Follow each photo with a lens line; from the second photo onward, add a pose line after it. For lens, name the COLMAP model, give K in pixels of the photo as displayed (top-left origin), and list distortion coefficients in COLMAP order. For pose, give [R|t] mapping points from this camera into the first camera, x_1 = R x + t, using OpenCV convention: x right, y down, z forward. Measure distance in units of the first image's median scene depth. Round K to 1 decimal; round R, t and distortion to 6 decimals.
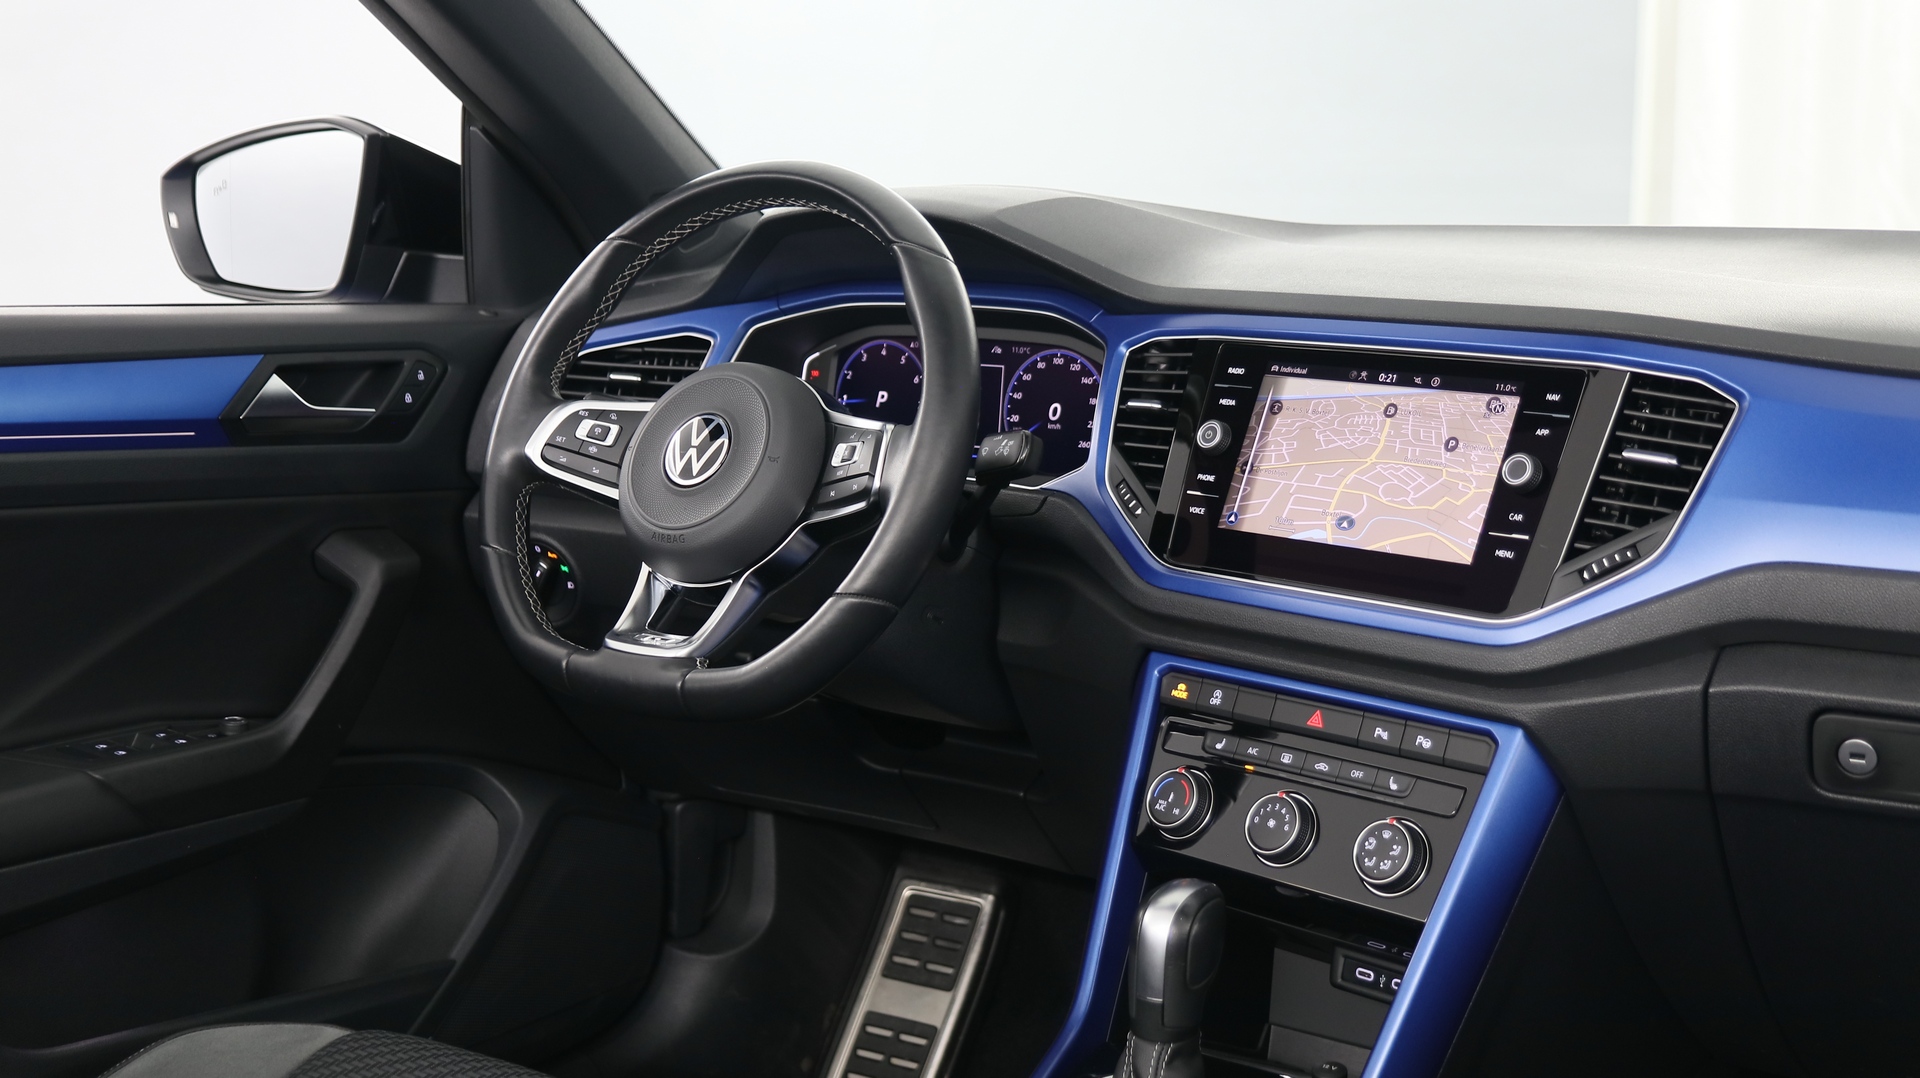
lens RADIAL K [[2283.9, 0, 960.0], [0, 2283.9, 539.0], [0, 0, 1]] dist [0.005243, -0.014981]
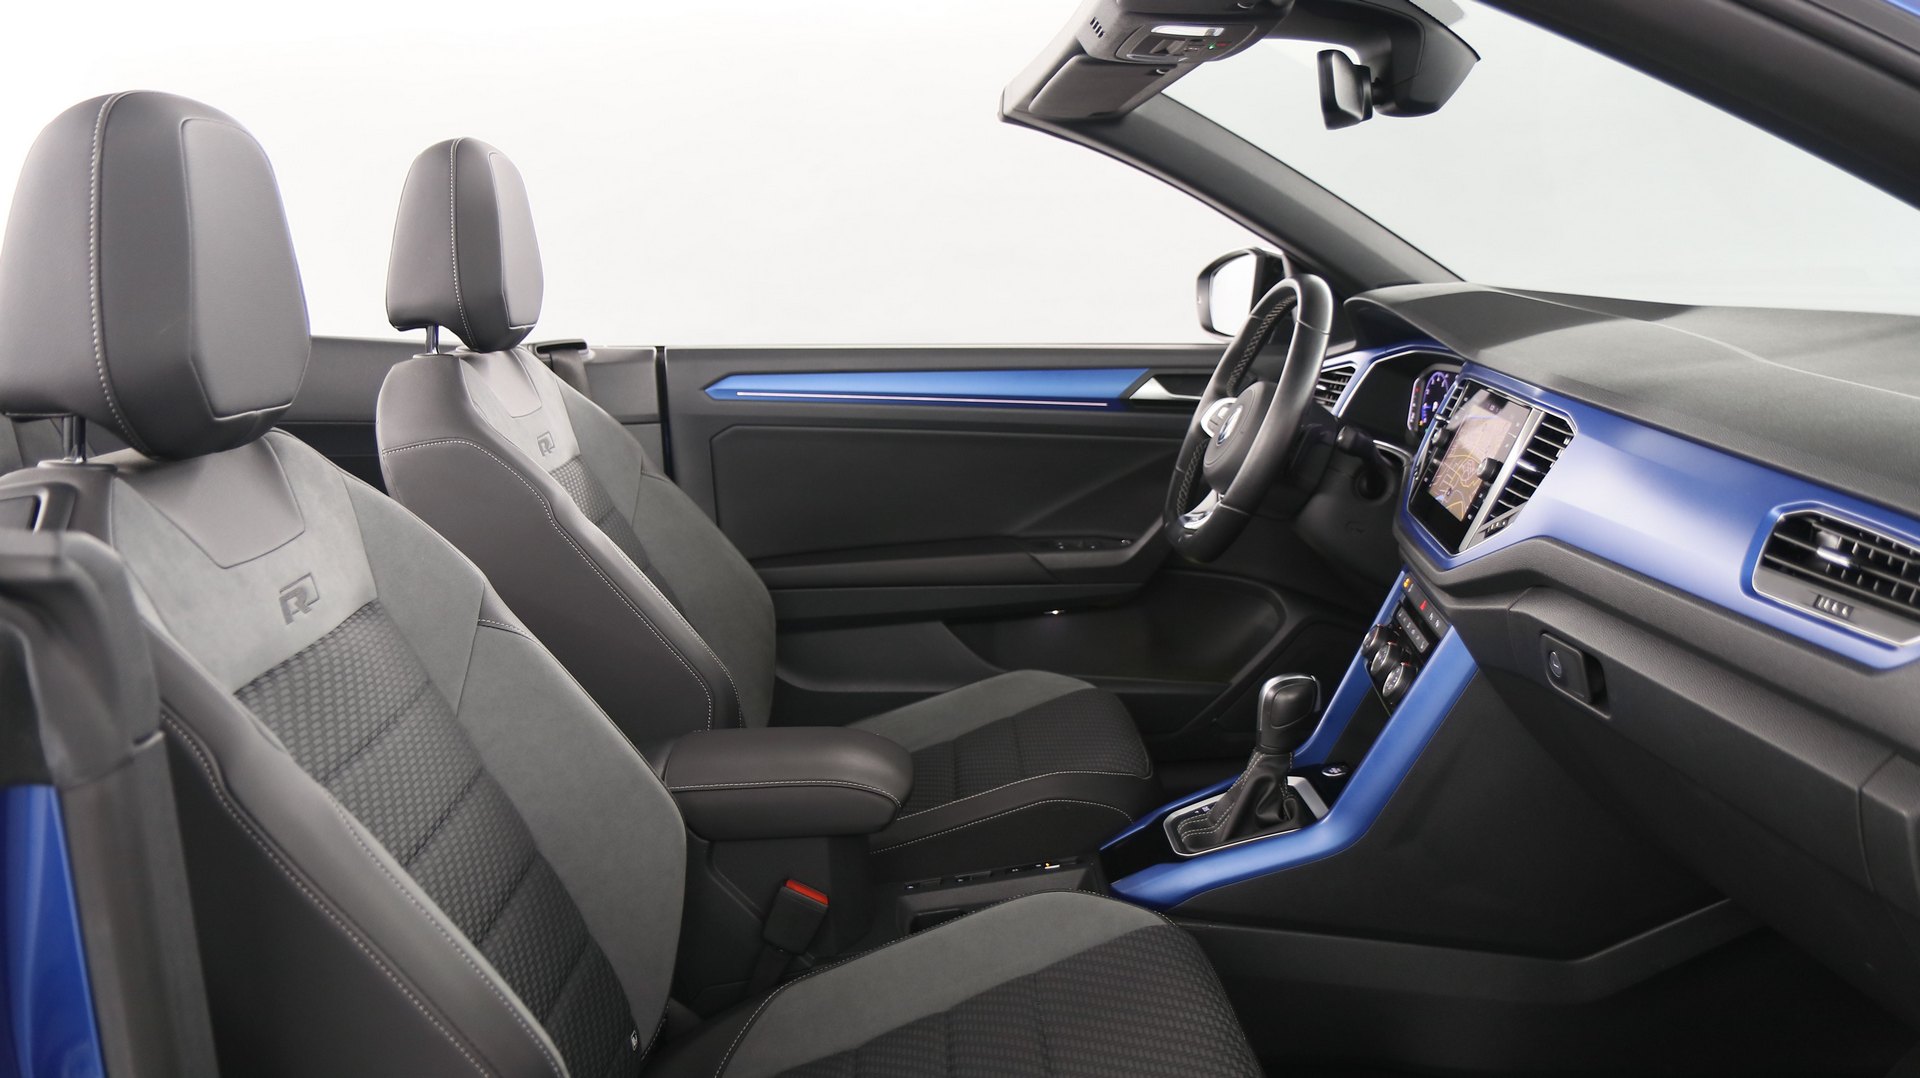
lens RADIAL K [[1449.0, 0, 960.0], [0, 1449.0, 539.0], [0, 0, 1]] dist [-0.005176, 0.003518]
pose [[0.601644, 0.127613, -0.788505, 0.748647], [-0.096796, 0.991528, 0.086613, -0.029025], [0.792878, 0.024214, 0.608899, 0.077294]]
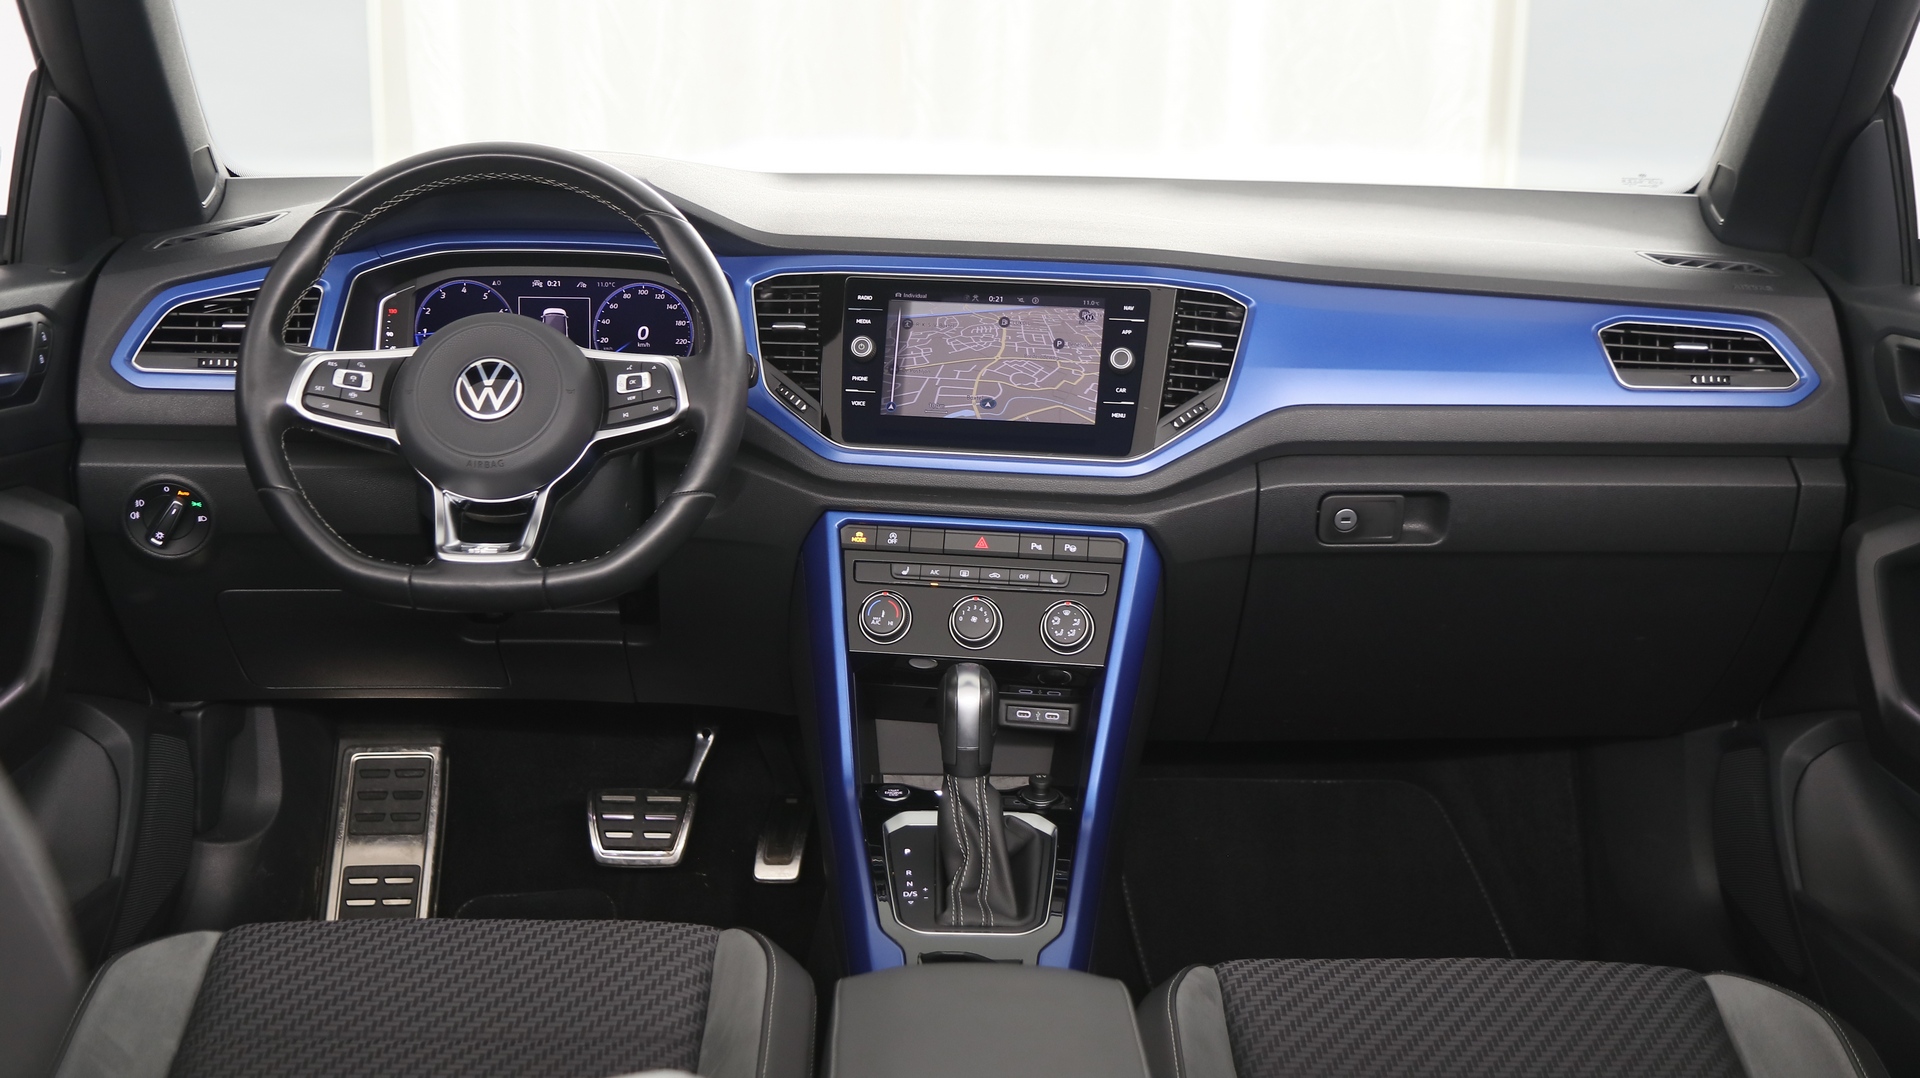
lens RADIAL K [[2230.3, 0, 980.8], [0, 2230.3, 541.1], [0, 0, 1]] dist [0.027723, -0.021403]
pose [[0.792885, -0.123402, 0.596746, -0.638529], [0.078989, 0.991832, 0.100152, -0.058329], [-0.604231, -0.032272, 0.796156, -0.098656]]
